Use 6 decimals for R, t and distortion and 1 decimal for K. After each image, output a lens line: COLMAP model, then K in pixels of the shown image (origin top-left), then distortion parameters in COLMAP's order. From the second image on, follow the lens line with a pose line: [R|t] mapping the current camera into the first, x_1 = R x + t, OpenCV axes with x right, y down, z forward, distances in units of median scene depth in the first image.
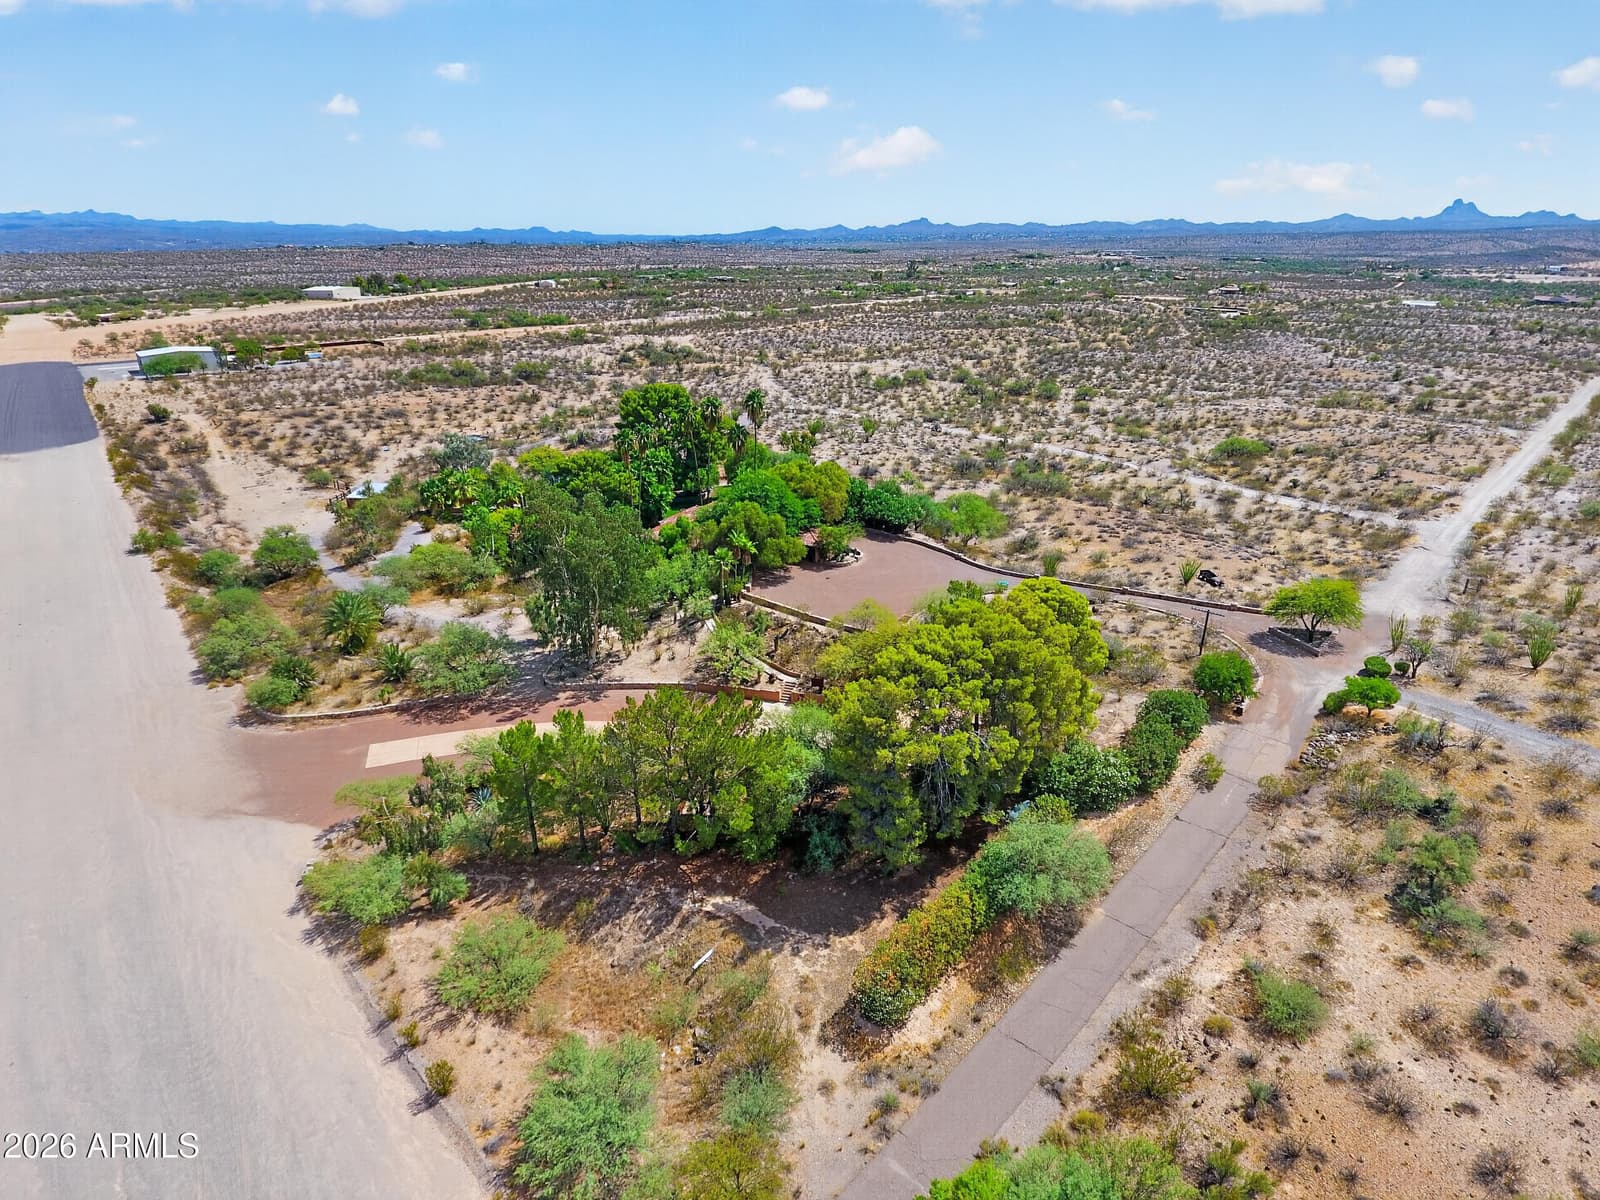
lens RADIAL K [[937.9, 0, 799.1], [0, 937.9, 611.7], [0, 0, 1]] dist [-0.004347, 0.000507]
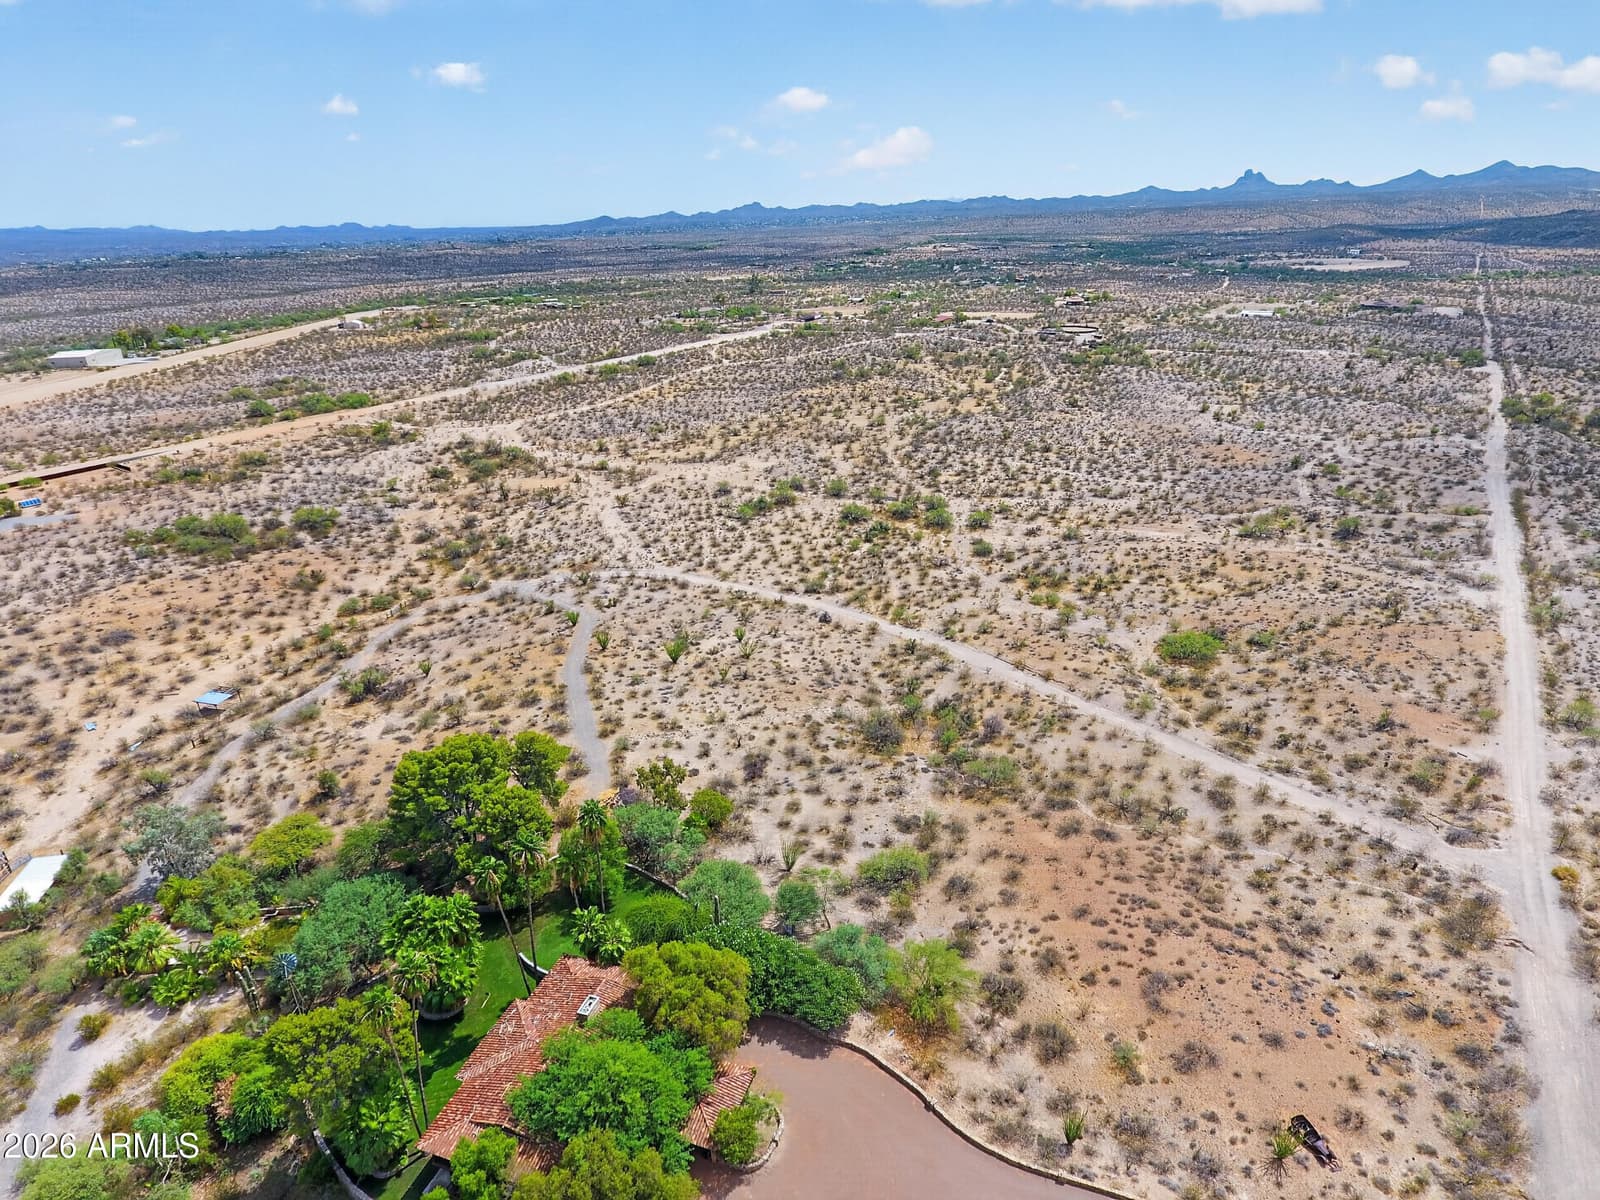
lens RADIAL K [[937.9, 0, 799.1], [0, 937.9, 611.7], [0, 0, 1]] dist [-0.004347, 0.000507]
pose [[0.986144, -0.090312, 0.139152, 0.006268], [0.088208, 0.995876, 0.021225, -0.129777], [-0.140495, -0.008657, 0.990043, 0.113015]]
